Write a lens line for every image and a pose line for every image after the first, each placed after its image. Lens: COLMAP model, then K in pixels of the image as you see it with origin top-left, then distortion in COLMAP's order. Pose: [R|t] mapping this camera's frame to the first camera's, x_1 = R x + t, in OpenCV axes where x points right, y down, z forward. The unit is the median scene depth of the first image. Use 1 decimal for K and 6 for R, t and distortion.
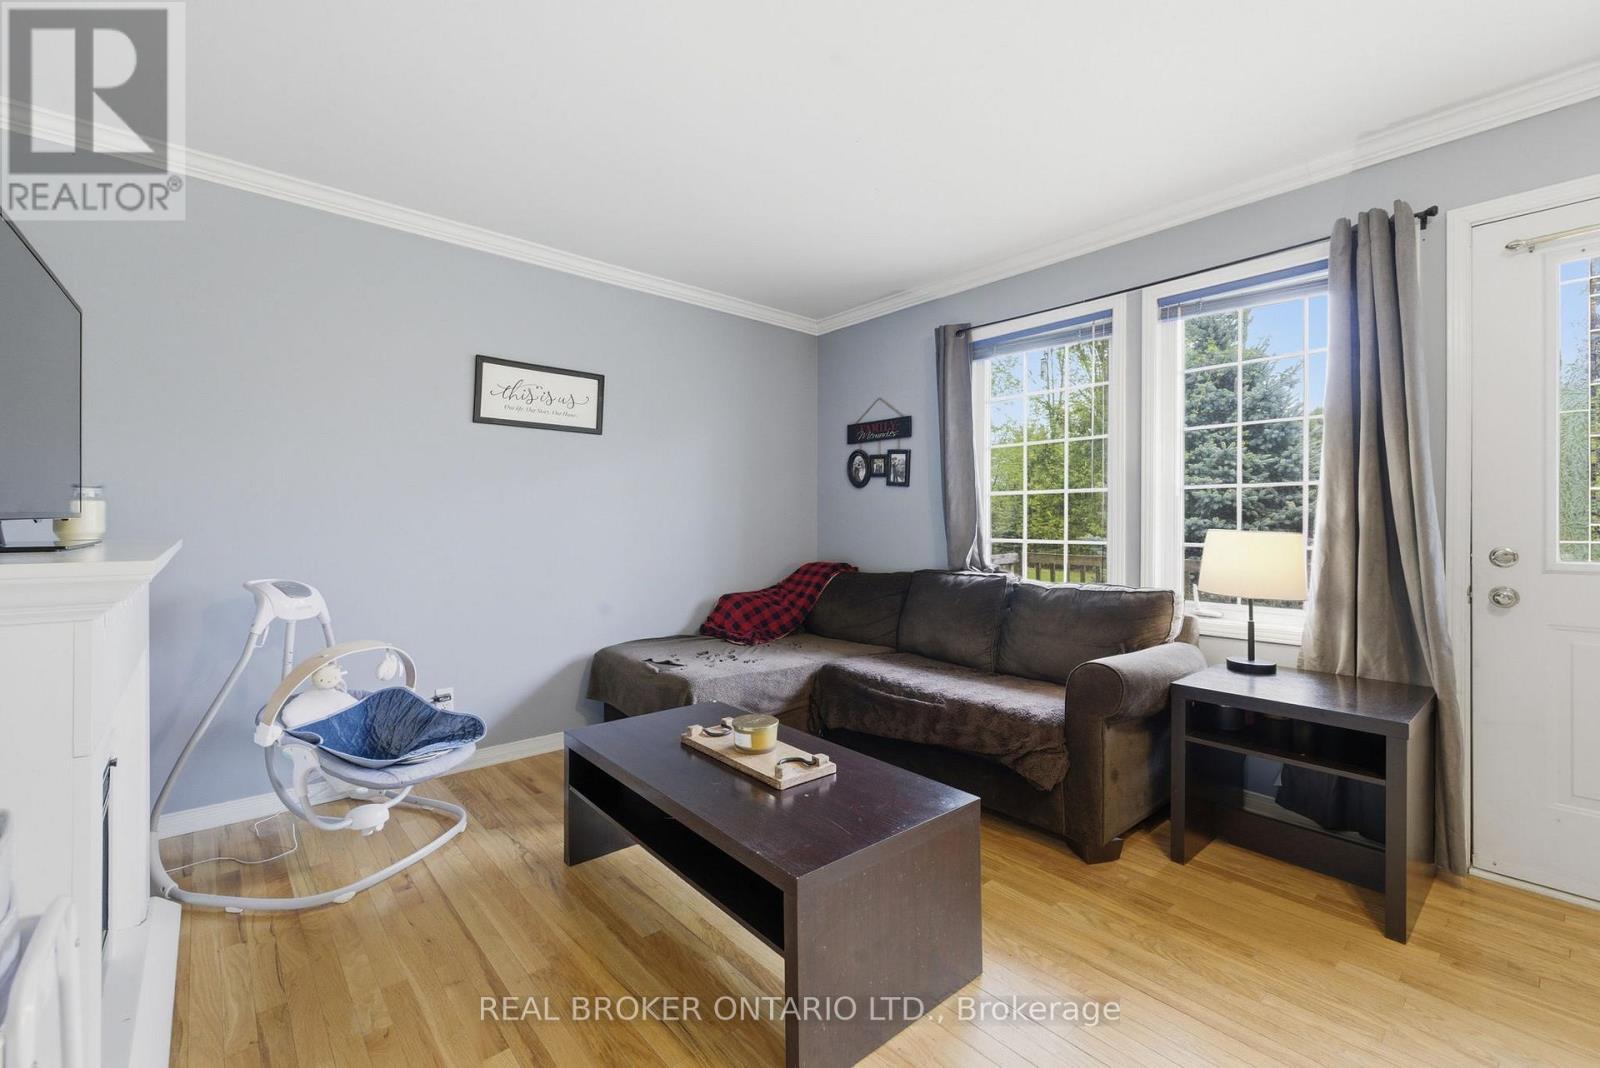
lens RADIAL K [[678.0, 0, 795.0], [0, 678.0, 523.9], [0, 0, 1]] dist [0.002310, -0.000888]
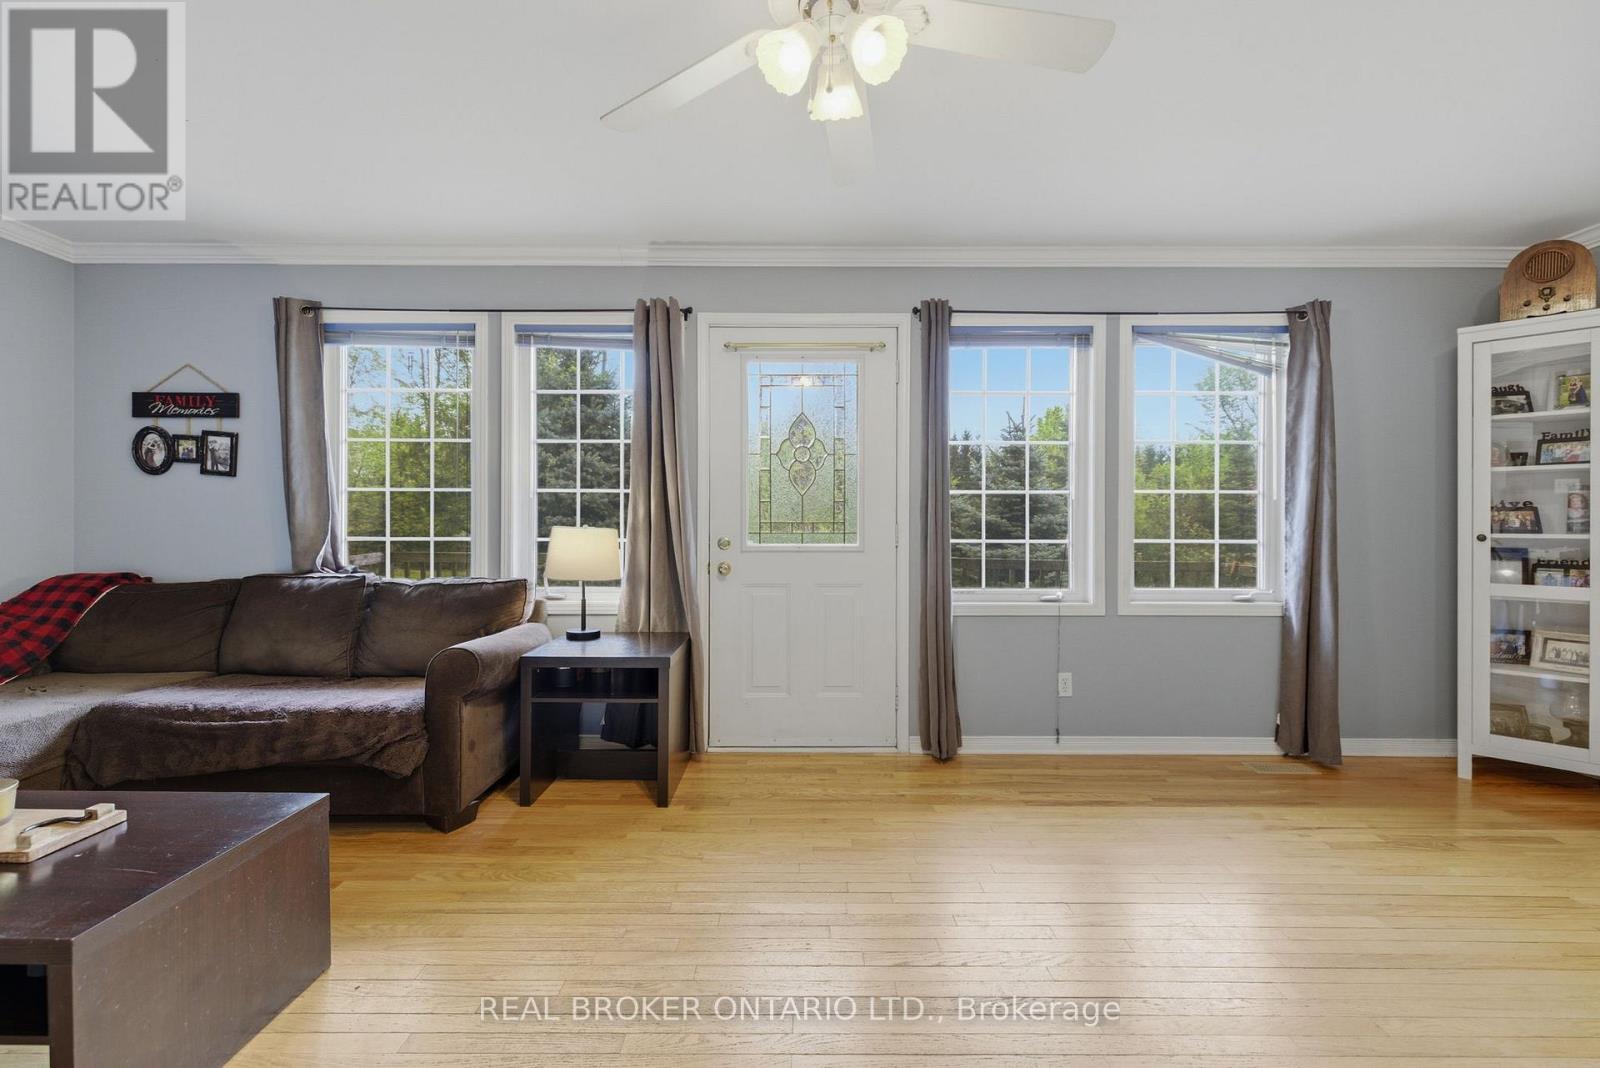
lens RADIAL K [[678.0, 0, 795.0], [0, 678.0, 523.9], [0, 0, 1]] dist [0.002310, -0.000888]
pose [[0.654359, -0.001667, 0.756182, -0.021822], [-0.001175, 0.999994, 0.003222, -0.000572], [-0.756183, -0.002997, 0.654353, -0.112533]]
